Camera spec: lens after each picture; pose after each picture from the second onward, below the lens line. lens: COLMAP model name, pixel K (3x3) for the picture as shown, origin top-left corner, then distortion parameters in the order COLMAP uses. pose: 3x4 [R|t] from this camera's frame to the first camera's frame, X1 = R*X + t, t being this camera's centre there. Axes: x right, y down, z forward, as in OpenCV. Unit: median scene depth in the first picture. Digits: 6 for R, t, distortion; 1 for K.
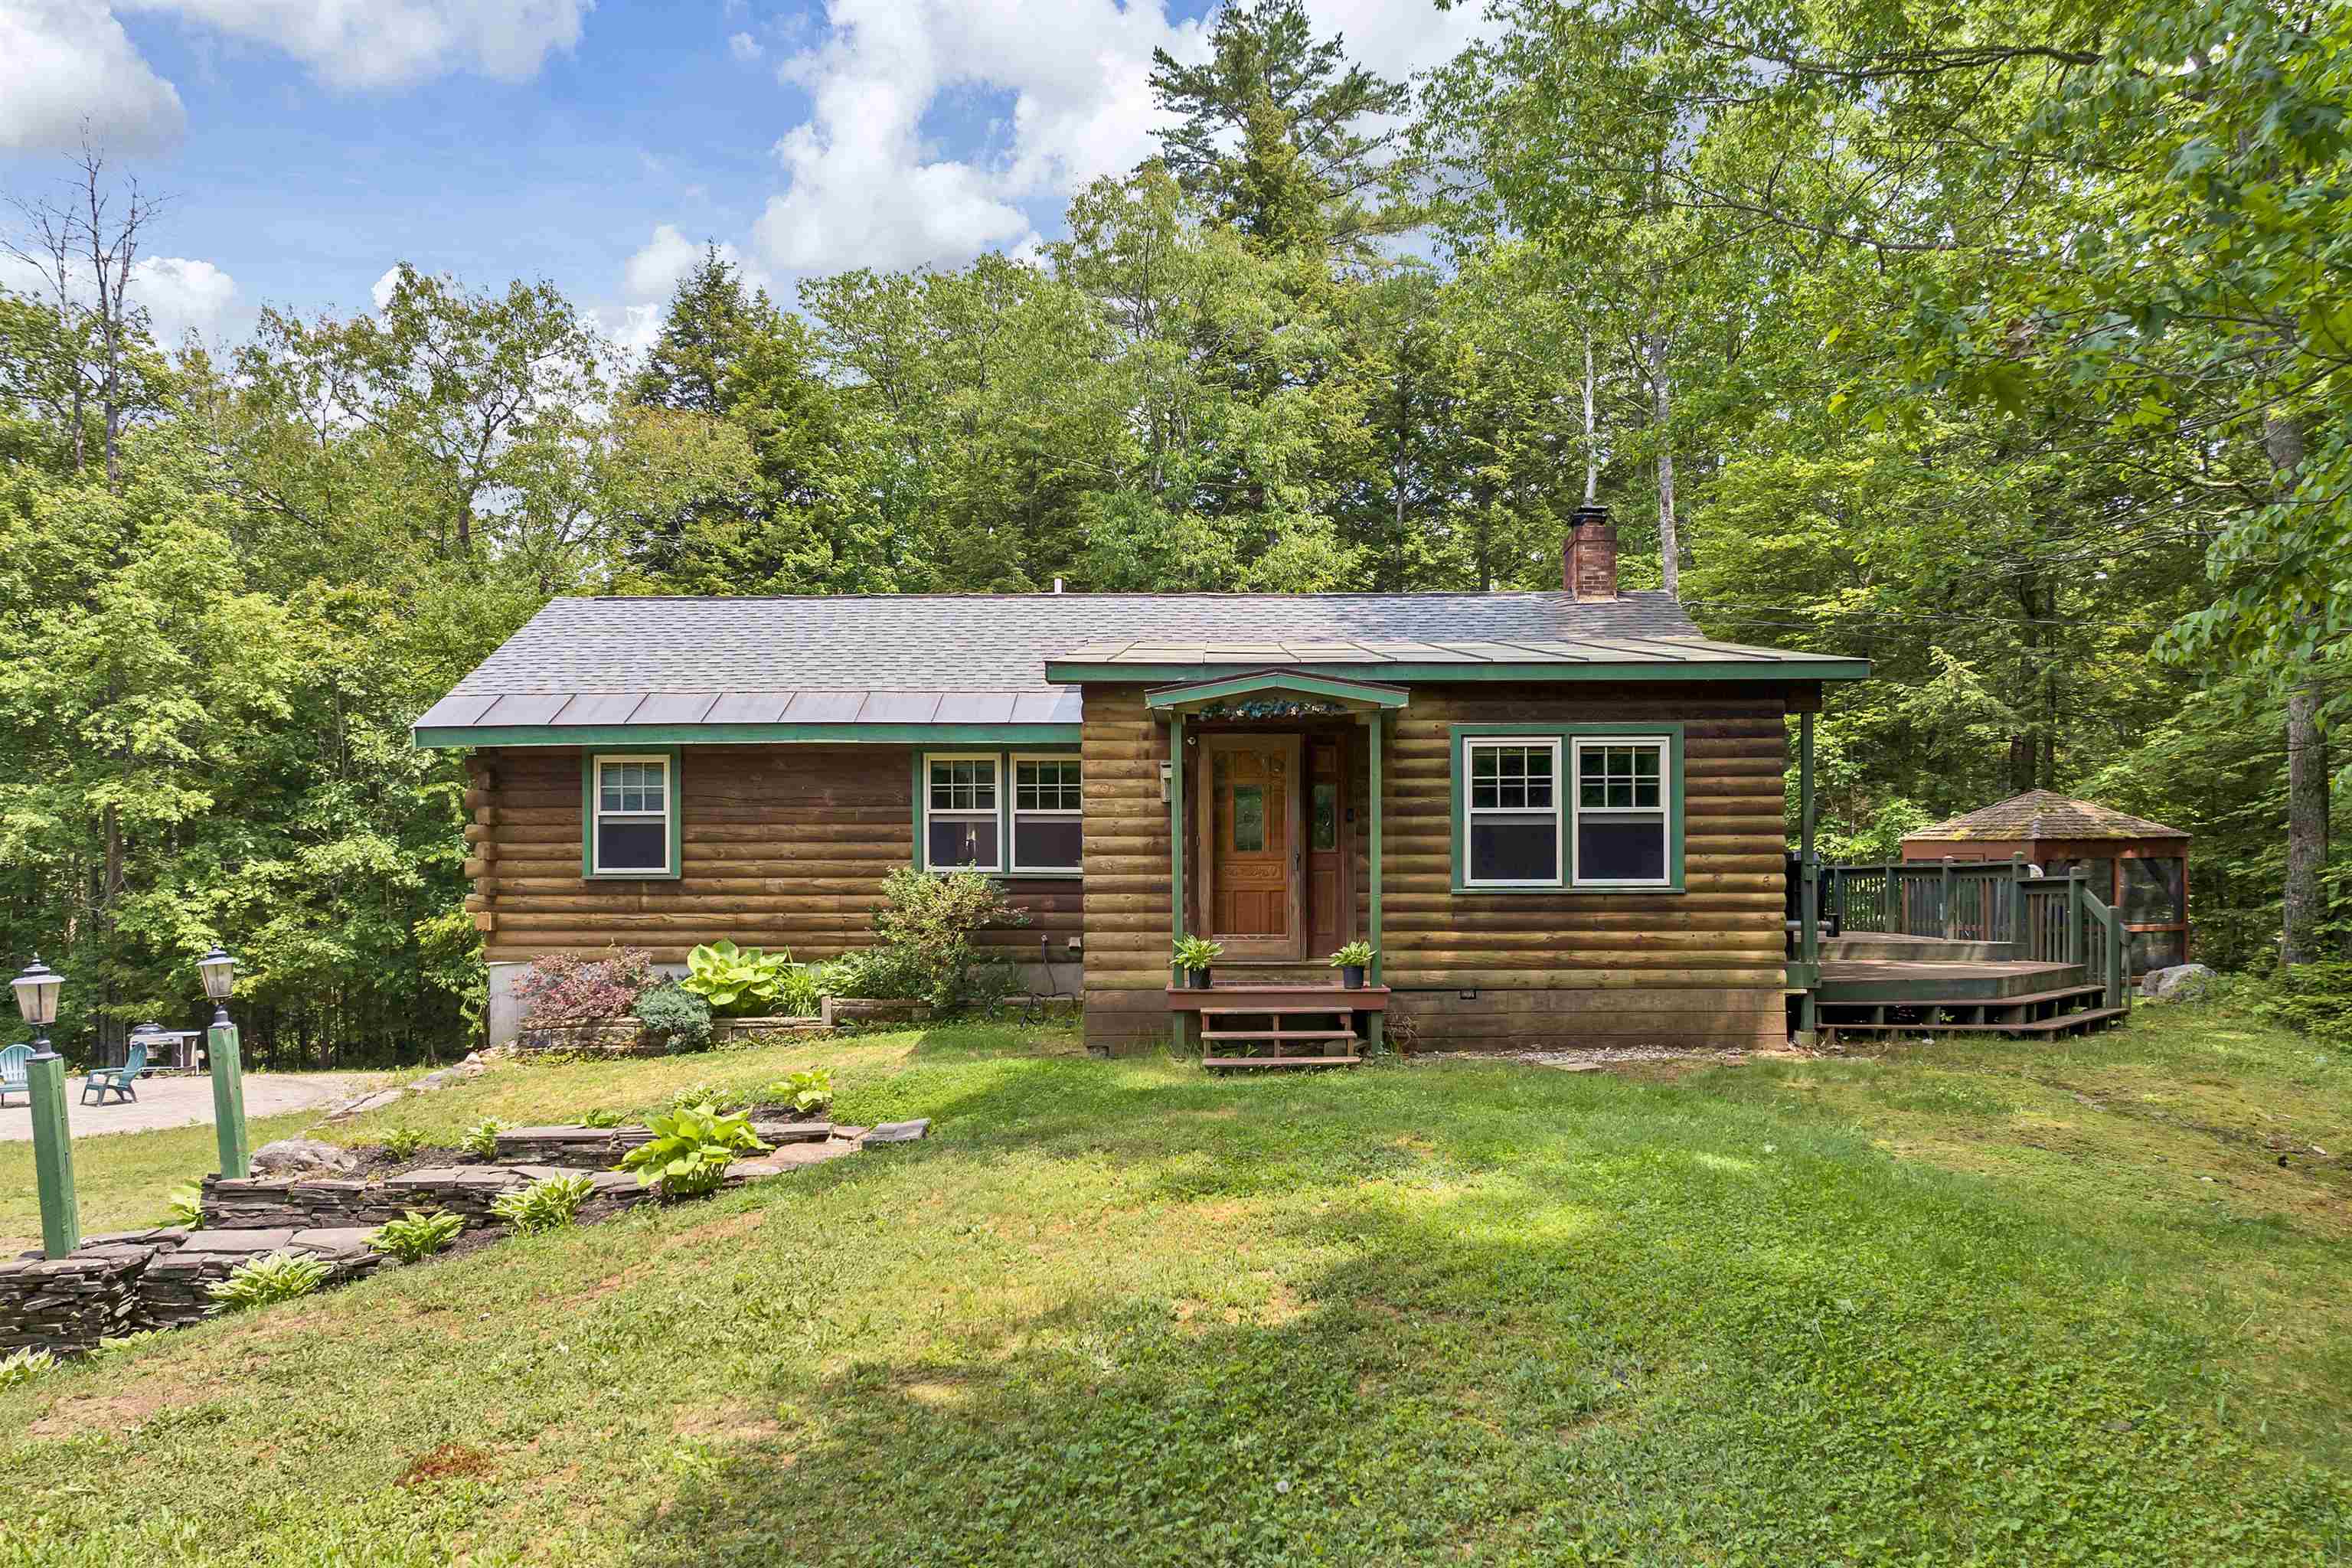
lens RADIAL K [[1669.8, 0, 1157.8], [0, 1669.8, 852.3], [0, 0, 1]] dist [-0.034517, -0.003019]
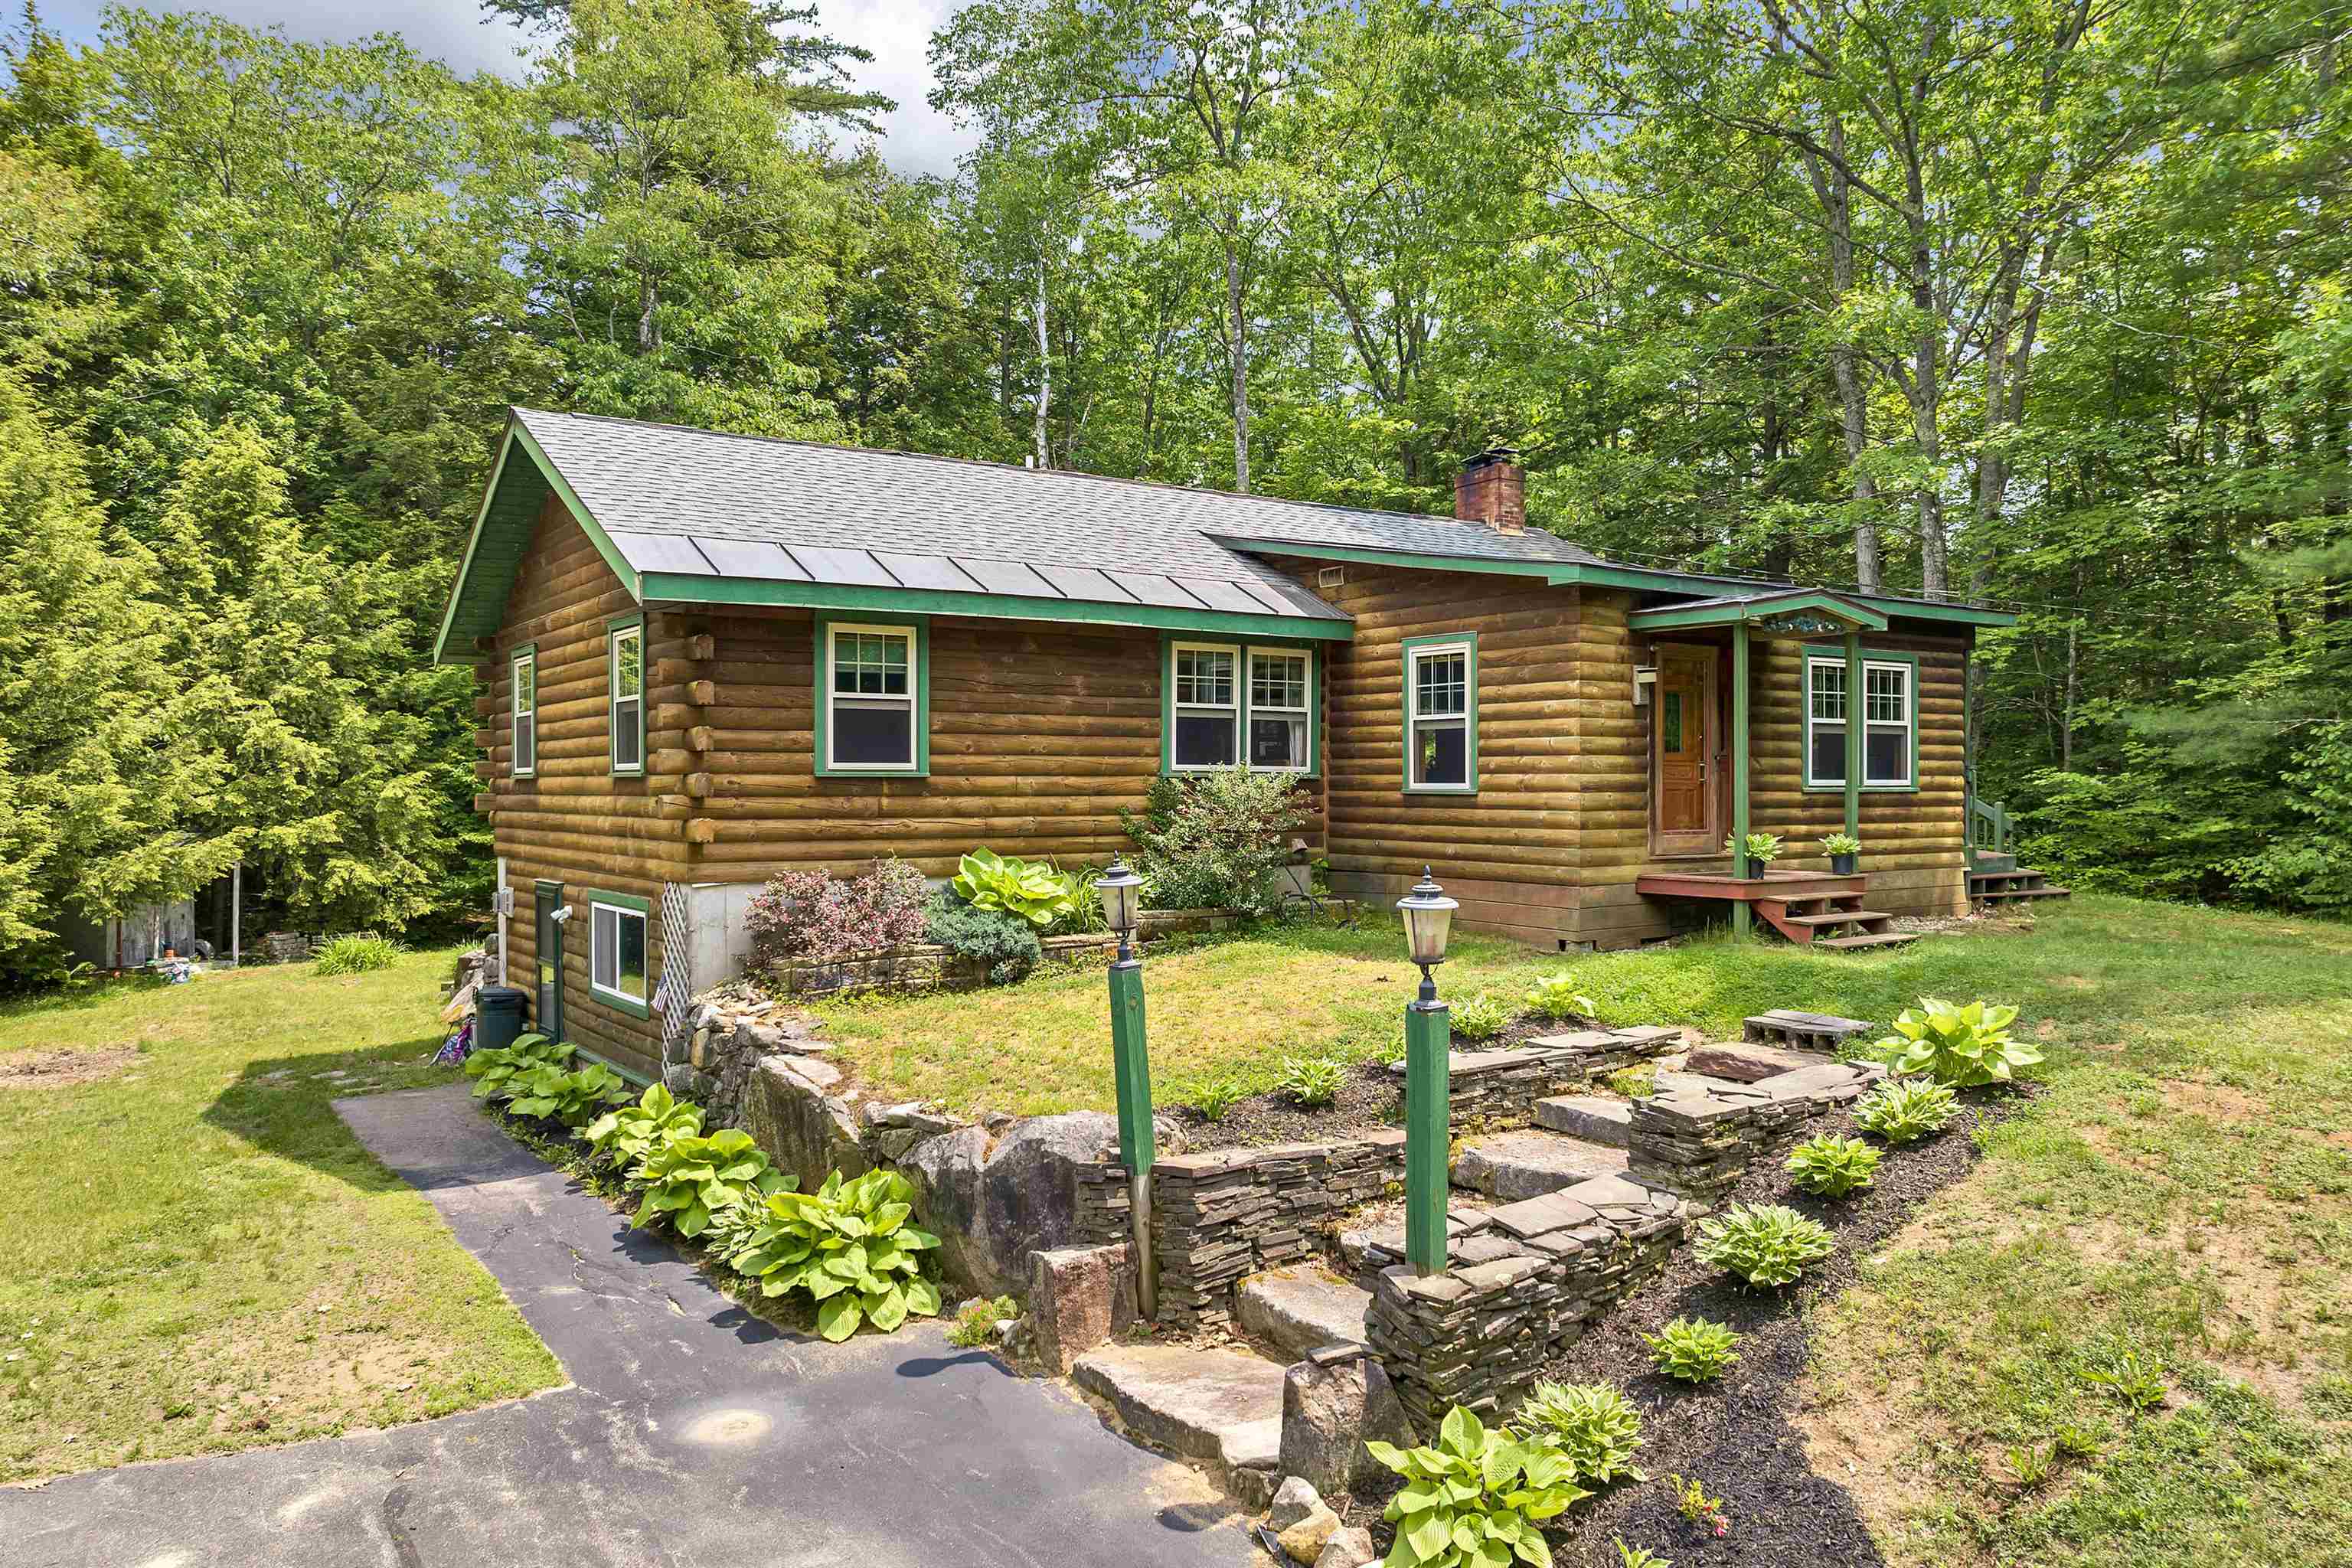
lens RADIAL K [[1669.8, 0, 1172.2], [0, 1669.8, 792.3], [0, 0, 1]] dist [-0.034517, -0.003019]
pose [[0.821023, -0.000053, 0.570894, -0.663952], [-0.010753, 0.999821, 0.015556, 0.009413], [-0.570793, -0.018910, 0.820876, 0.245138]]
